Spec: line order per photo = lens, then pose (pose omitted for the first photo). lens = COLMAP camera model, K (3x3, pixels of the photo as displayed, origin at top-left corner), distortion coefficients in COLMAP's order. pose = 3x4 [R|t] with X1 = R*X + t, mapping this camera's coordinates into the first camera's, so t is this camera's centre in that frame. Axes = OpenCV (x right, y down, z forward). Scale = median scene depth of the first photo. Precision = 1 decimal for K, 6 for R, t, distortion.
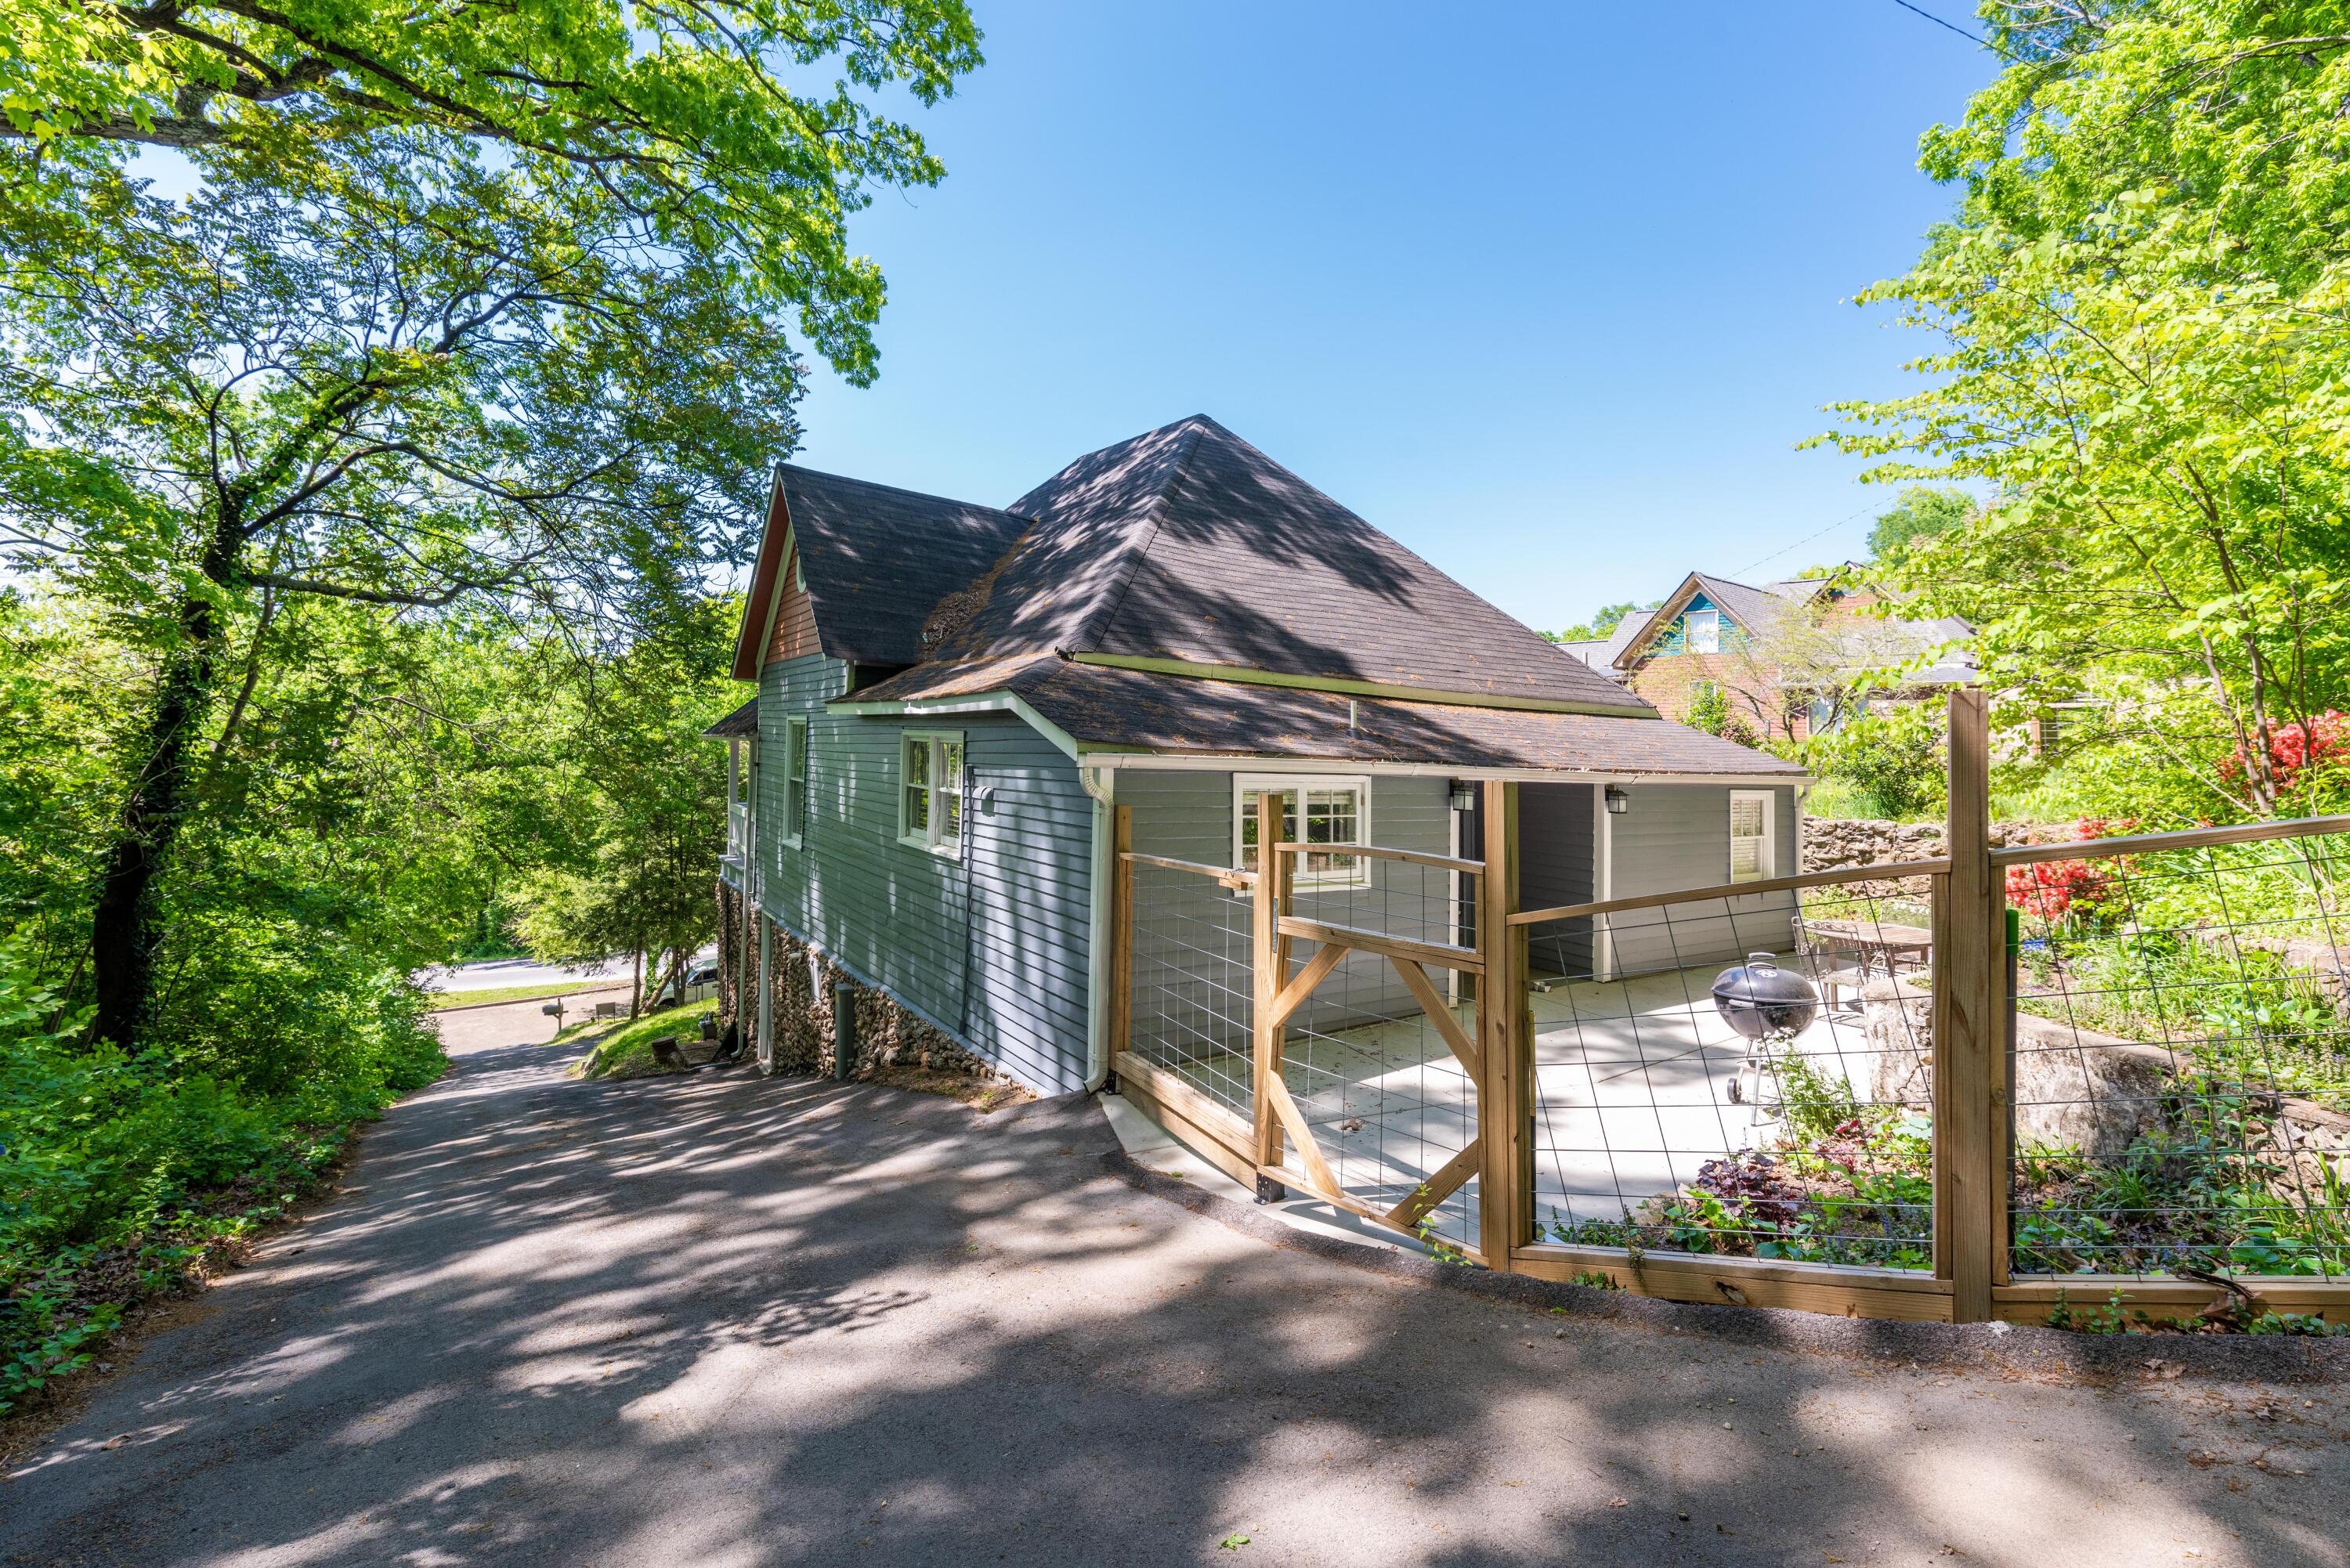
lens RADIAL K [[989.3, 0, 1175.0], [0, 989.3, 784.0], [0, 0, 1]] dist [0.003060, 0.000205]
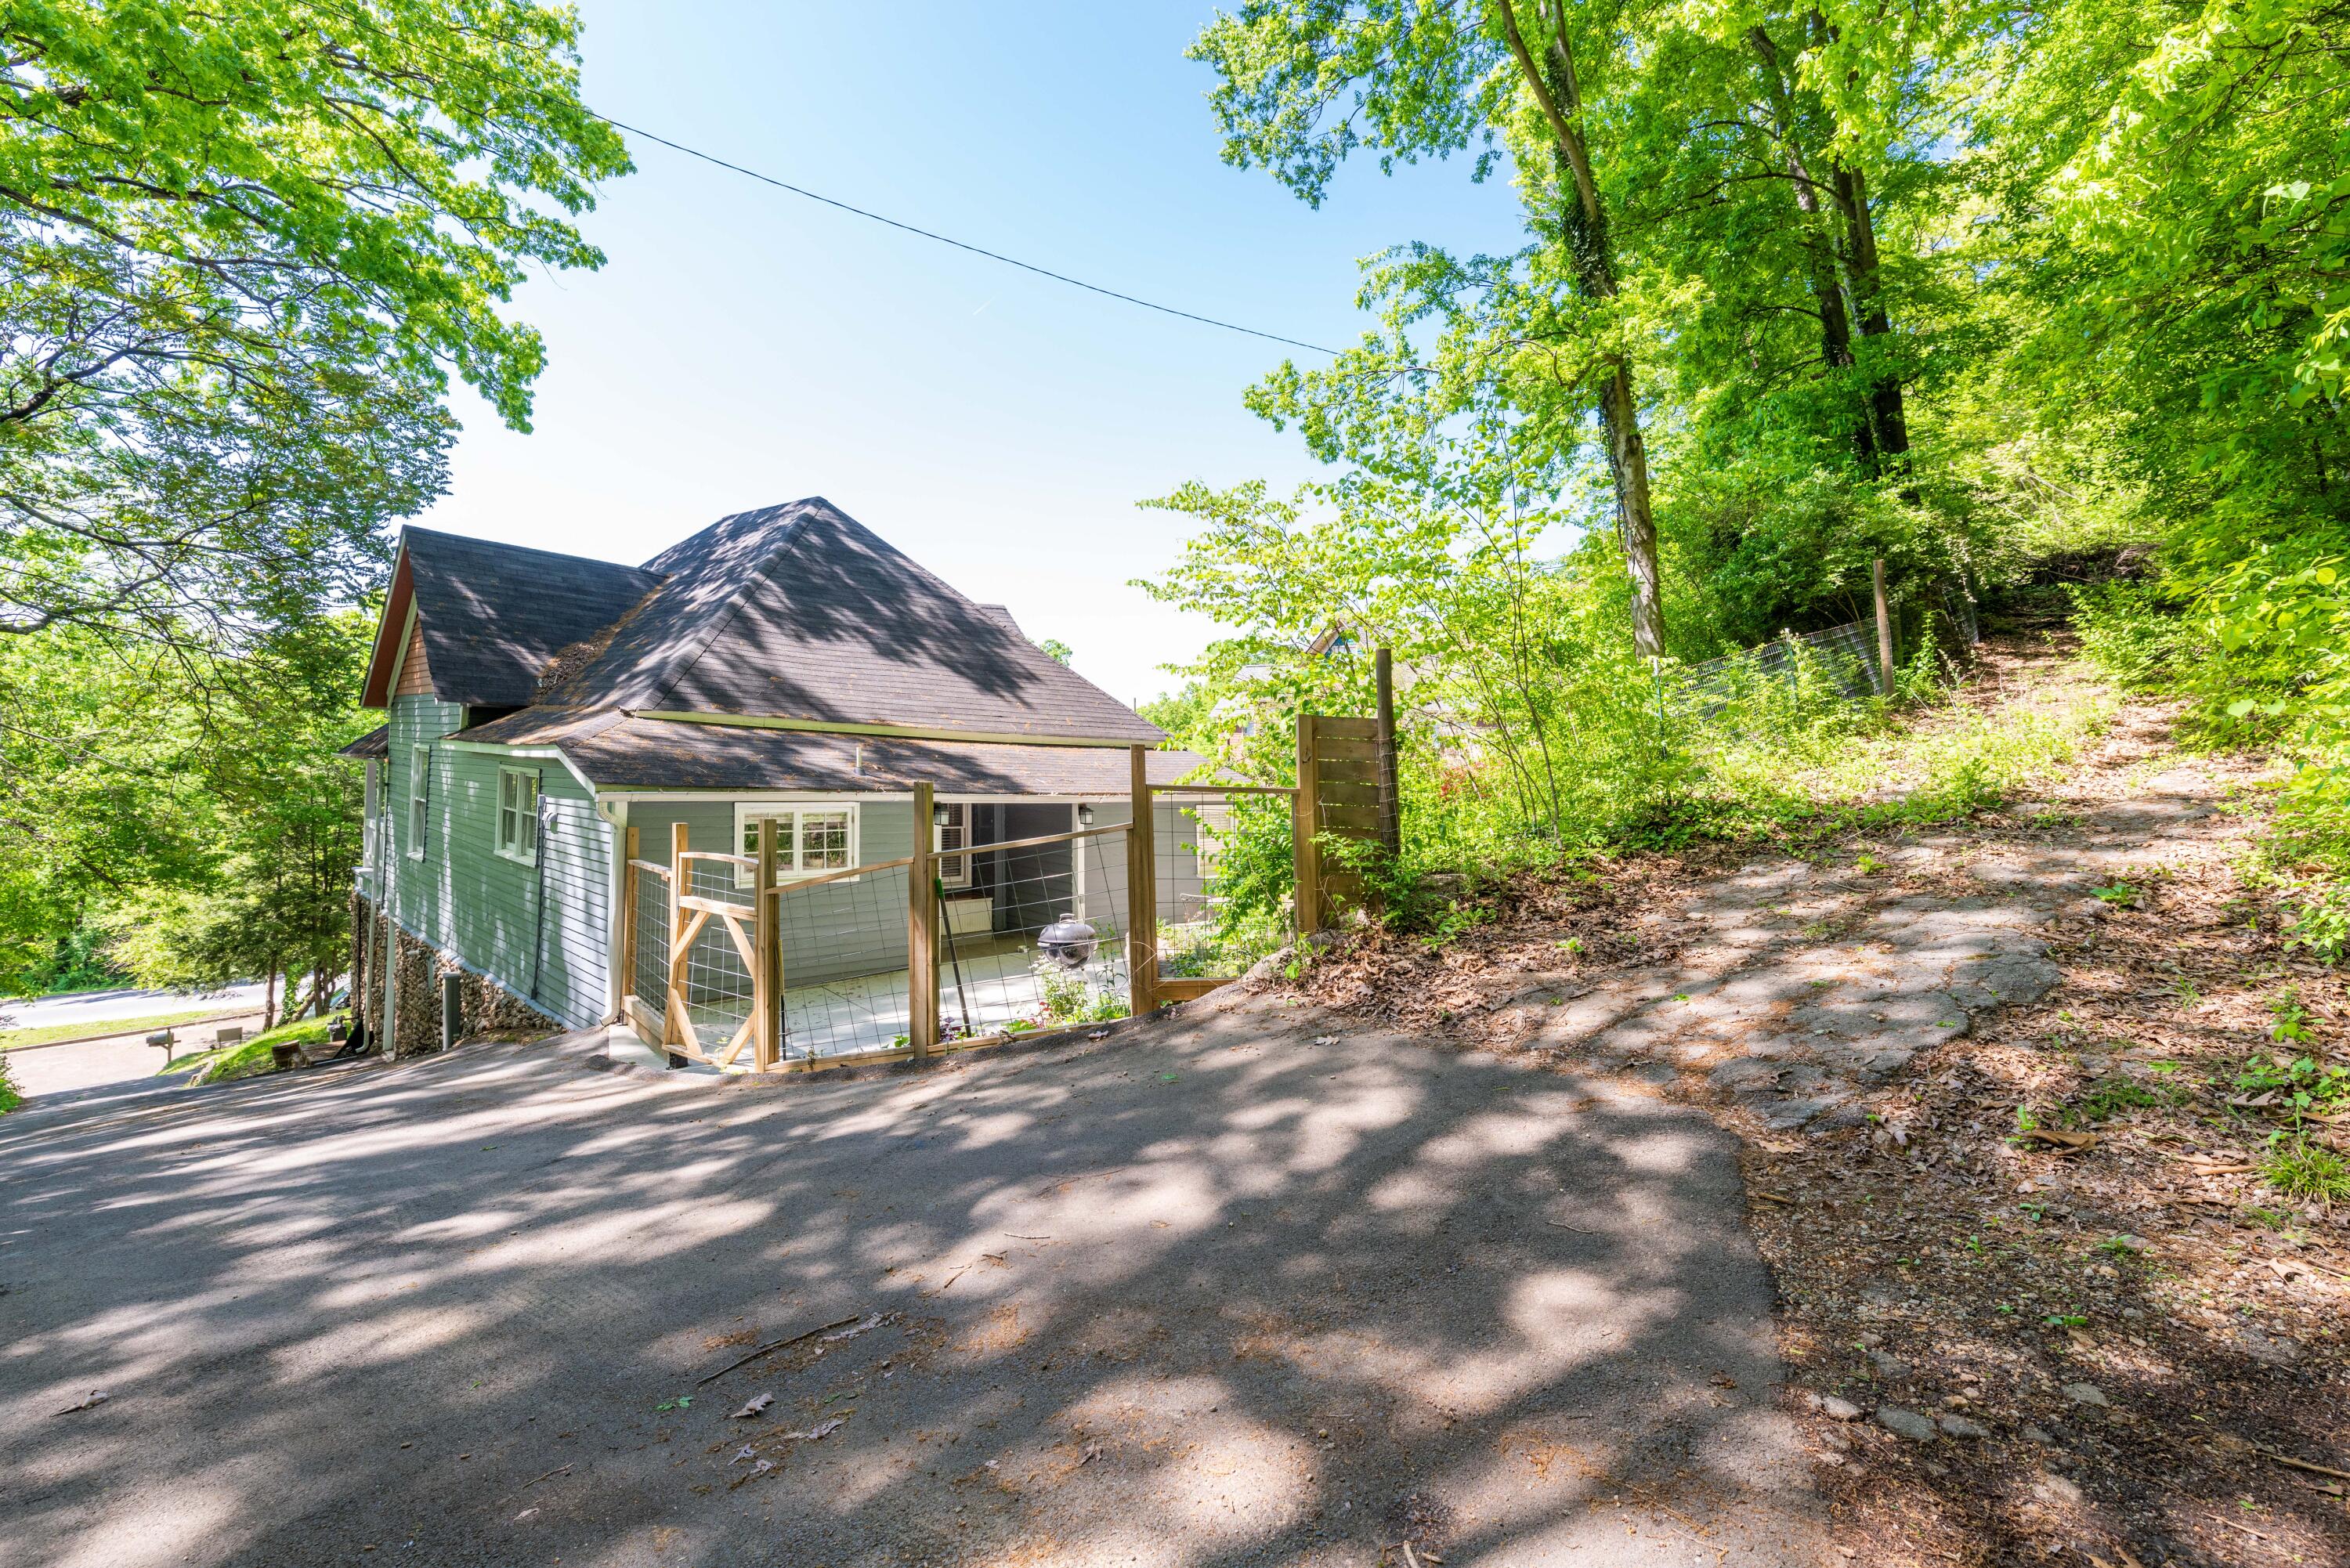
lens RADIAL K [[970.4, 0, 1177.3], [0, 970.4, 764.8], [0, 0, 1]] dist [0.001758, -0.000451]
pose [[0.970737, 0.005184, 0.240088, 0.152662], [0.000218, 0.999748, -0.022464, -0.015141], [-0.240144, 0.021859, 0.970491, -0.232886]]
